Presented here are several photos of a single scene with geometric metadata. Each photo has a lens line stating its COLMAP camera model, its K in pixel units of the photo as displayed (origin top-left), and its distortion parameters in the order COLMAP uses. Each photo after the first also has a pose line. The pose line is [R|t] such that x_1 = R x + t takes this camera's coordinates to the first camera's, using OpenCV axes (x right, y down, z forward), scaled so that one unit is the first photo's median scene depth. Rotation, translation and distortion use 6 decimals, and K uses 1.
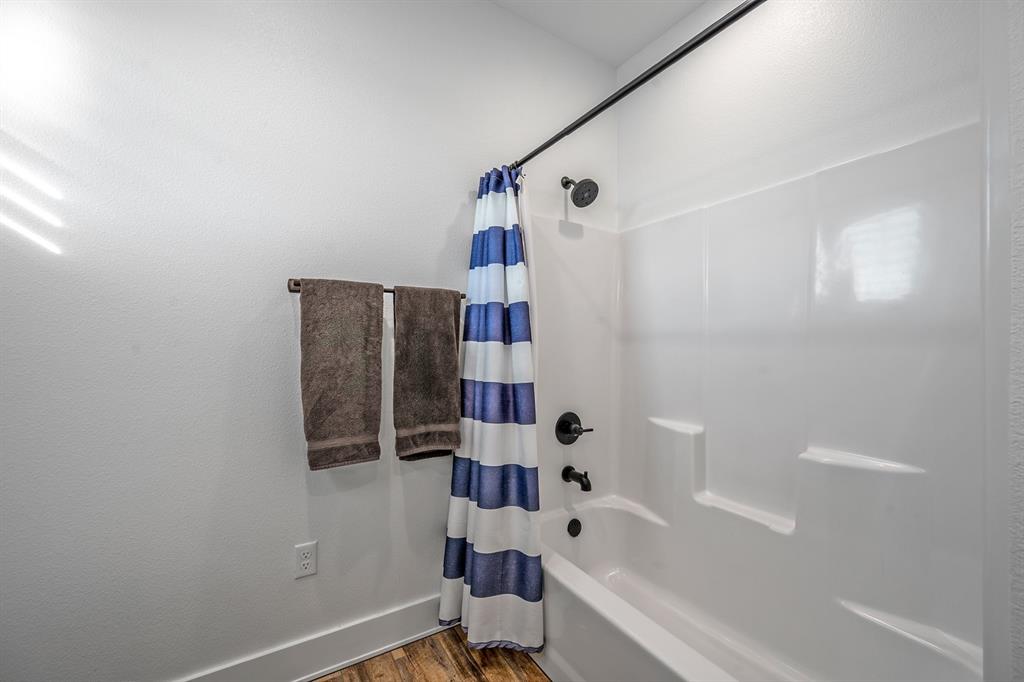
lens RADIAL K [[398.1, 0, 512.2], [0, 398.1, 346.4], [0, 0, 1]] dist [-0.001549, -0.000339]
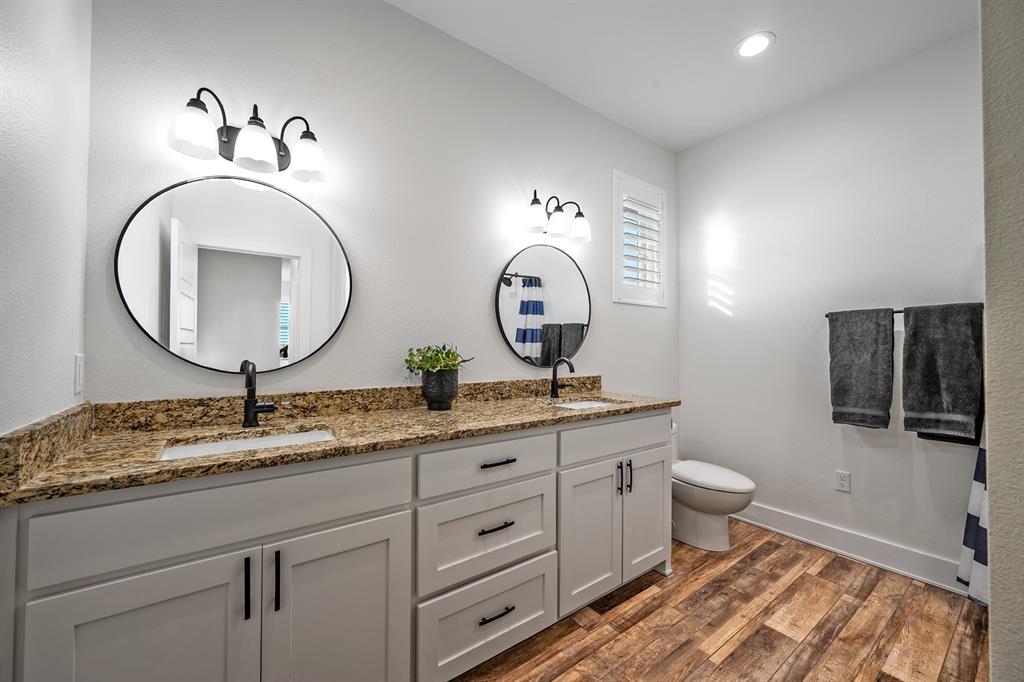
lens RADIAL K [[398.1, 0, 512.4], [0, 398.1, 343.0], [0, 0, 1]] dist [-0.001549, -0.000339]
pose [[0.096137, -0.015289, -0.995251, 0.989614], [0.005128, 0.999876, -0.014864, -0.016353], [0.995355, -0.003675, 0.096204, -0.510790]]
